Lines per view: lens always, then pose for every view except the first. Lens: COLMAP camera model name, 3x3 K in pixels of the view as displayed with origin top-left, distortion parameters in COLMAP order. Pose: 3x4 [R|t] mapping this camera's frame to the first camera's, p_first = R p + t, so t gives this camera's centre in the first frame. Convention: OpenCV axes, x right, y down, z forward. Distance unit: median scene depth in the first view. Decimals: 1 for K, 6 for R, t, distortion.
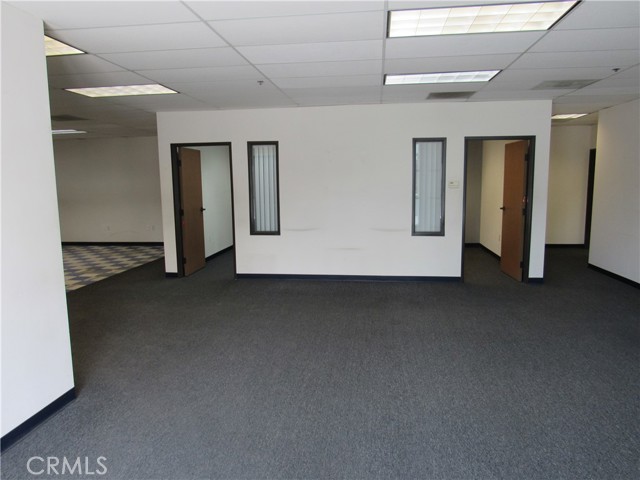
lens RADIAL K [[459.2, 0, 319.7], [0, 459.2, 237.9], [0, 0, 1]] dist [-0.033443, 0.014547]
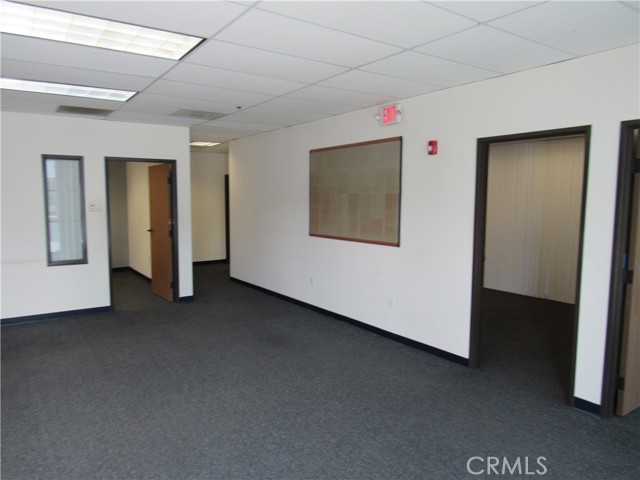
lens RADIAL K [[459.2, 0, 321.1], [0, 459.2, 238.7], [0, 0, 1]] dist [-0.033443, 0.014547]
pose [[0.742160, -0.046398, 0.668614, 0.017346], [0.074490, 0.997131, -0.013488, -0.008760], [-0.666070, 0.059815, 0.743487, 0.020486]]
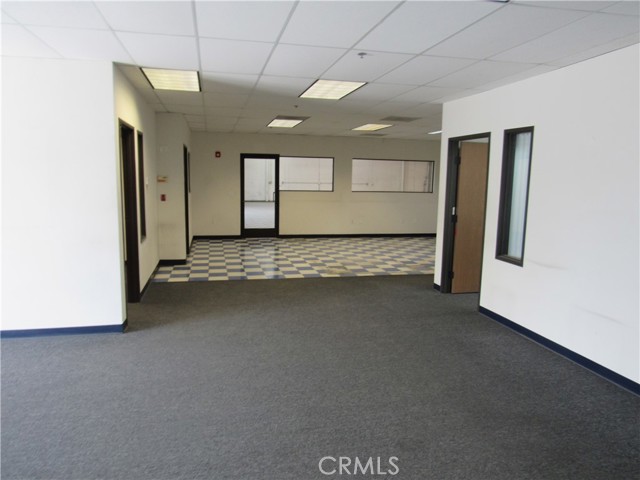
lens RADIAL K [[459.2, 0, 320.1], [0, 459.2, 245.6], [0, 0, 1]] dist [-0.033443, 0.014547]
pose [[0.350541, 0.161905, -0.922447, 0.556654], [-0.145327, 0.982417, 0.117205, -0.095088], [0.925203, 0.092971, 0.367906, 0.627709]]
